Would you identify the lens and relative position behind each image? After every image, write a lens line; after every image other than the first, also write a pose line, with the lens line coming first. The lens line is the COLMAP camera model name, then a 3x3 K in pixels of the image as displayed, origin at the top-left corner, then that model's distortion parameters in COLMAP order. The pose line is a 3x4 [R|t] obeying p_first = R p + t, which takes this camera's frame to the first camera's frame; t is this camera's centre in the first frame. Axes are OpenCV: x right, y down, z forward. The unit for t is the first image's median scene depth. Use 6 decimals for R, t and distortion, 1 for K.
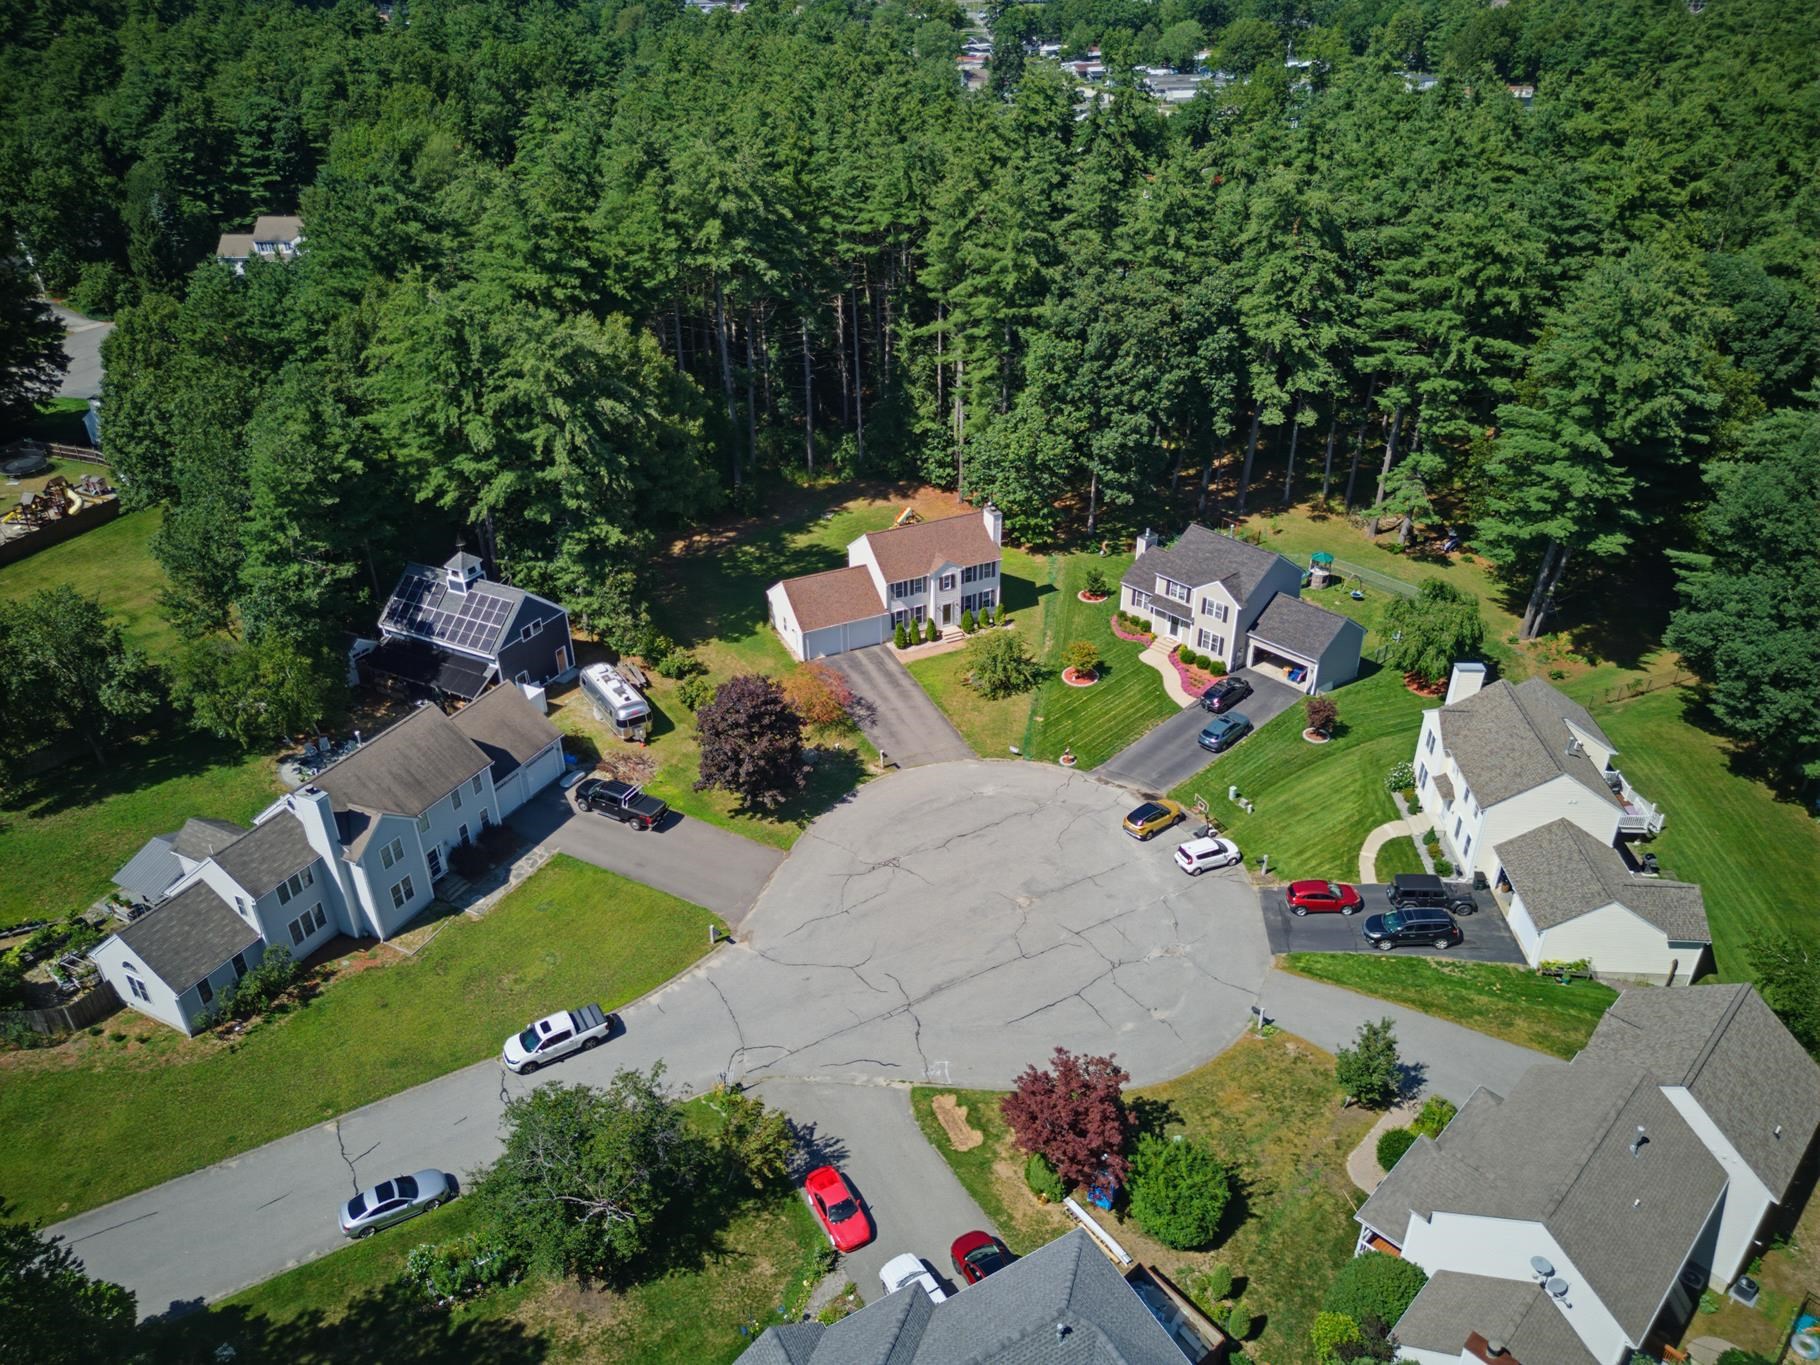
lens RADIAL K [[1312.8, 0, 886.7], [0, 1312.8, 715.4], [0, 0, 1]] dist [0.049713, -0.047899]
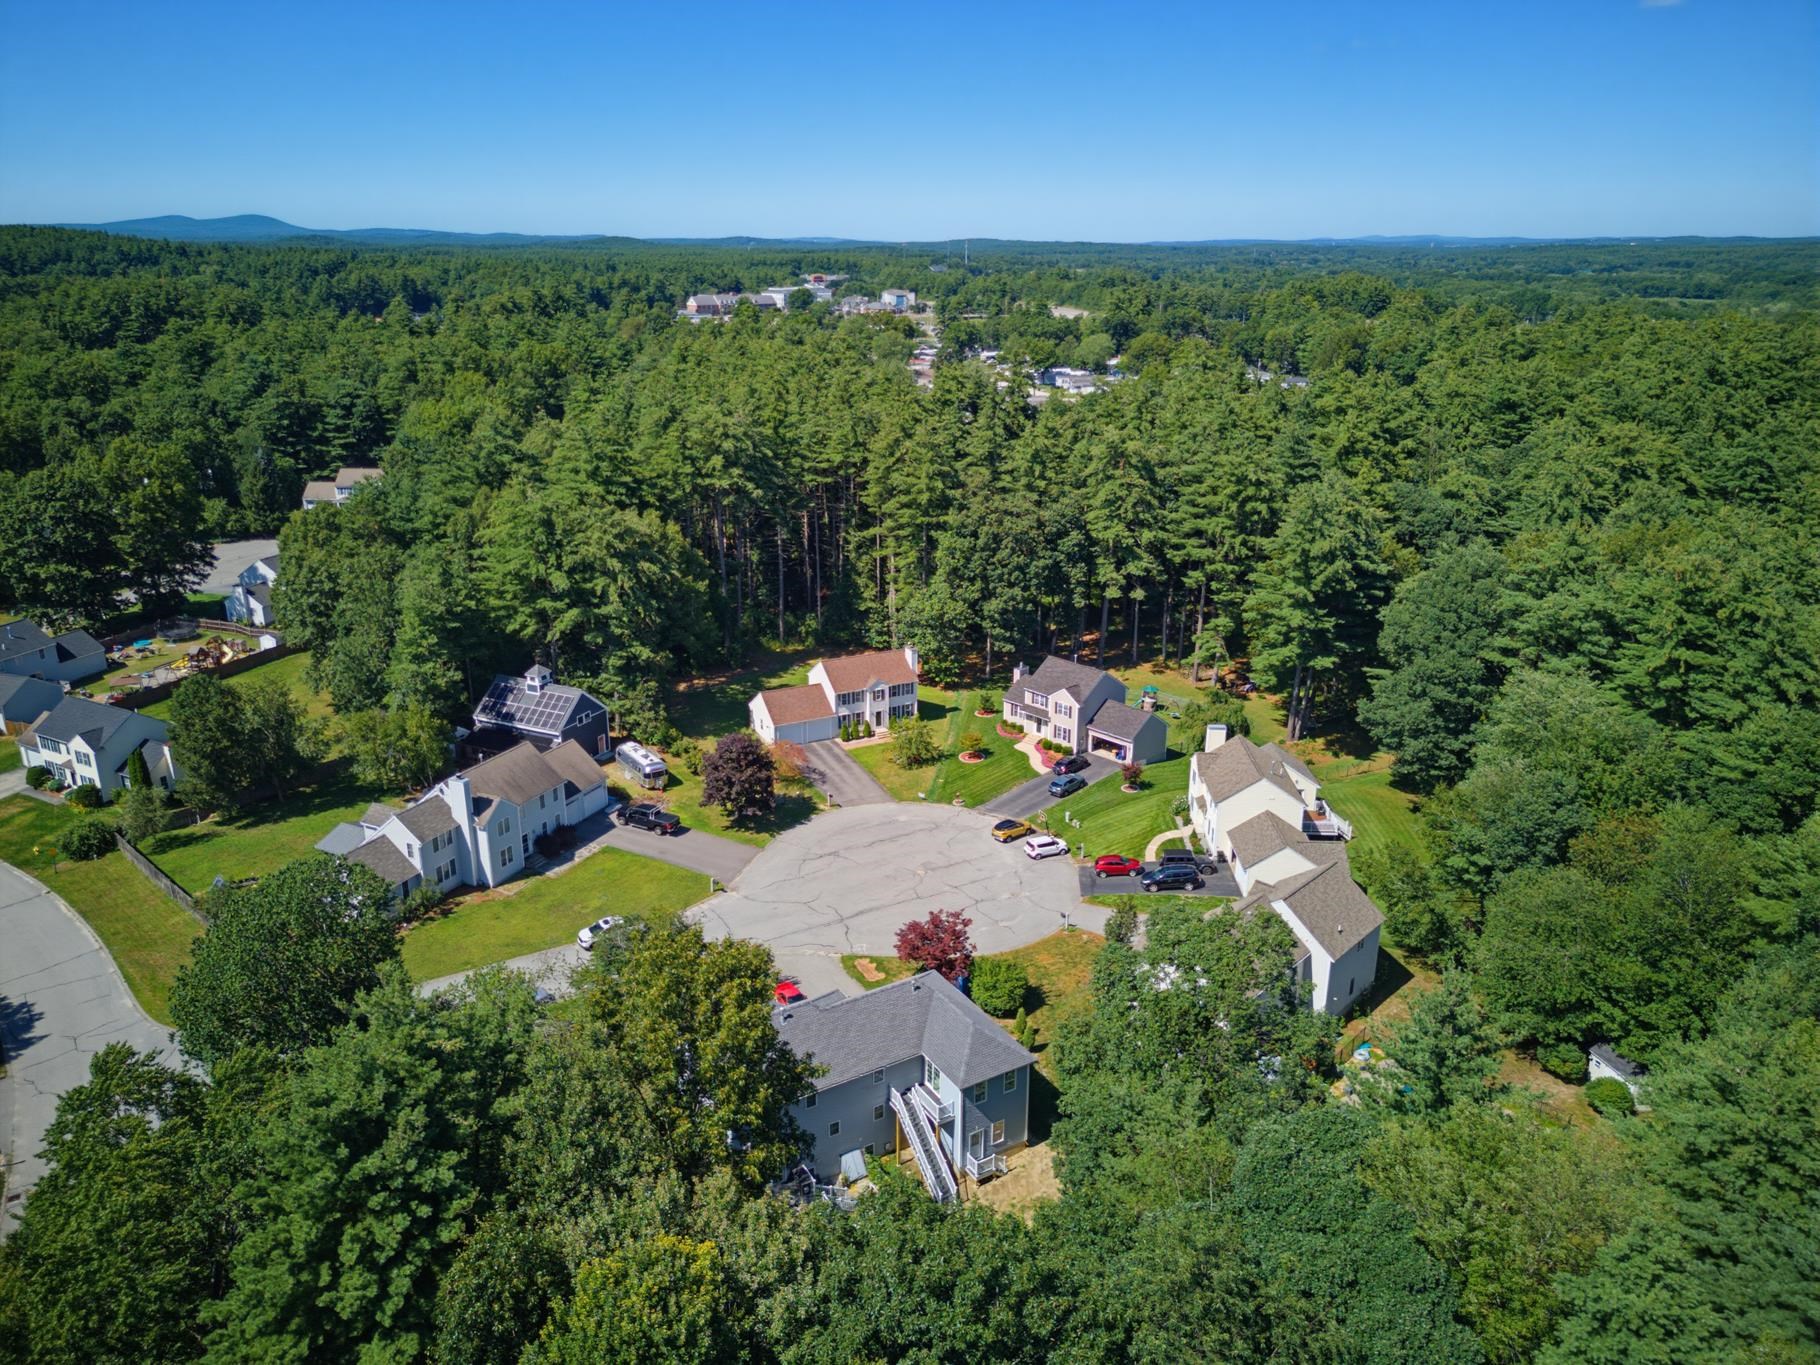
lens RADIAL K [[1312.8, 0, 886.7], [0, 1312.8, 715.4], [0, 0, 1]] dist [0.049713, -0.047899]
pose [[0.999691, 0.005510, 0.024252, 0.020563], [-0.000595, 0.980166, -0.198177, 0.192491], [-0.024863, 0.198101, 0.979866, -0.362495]]
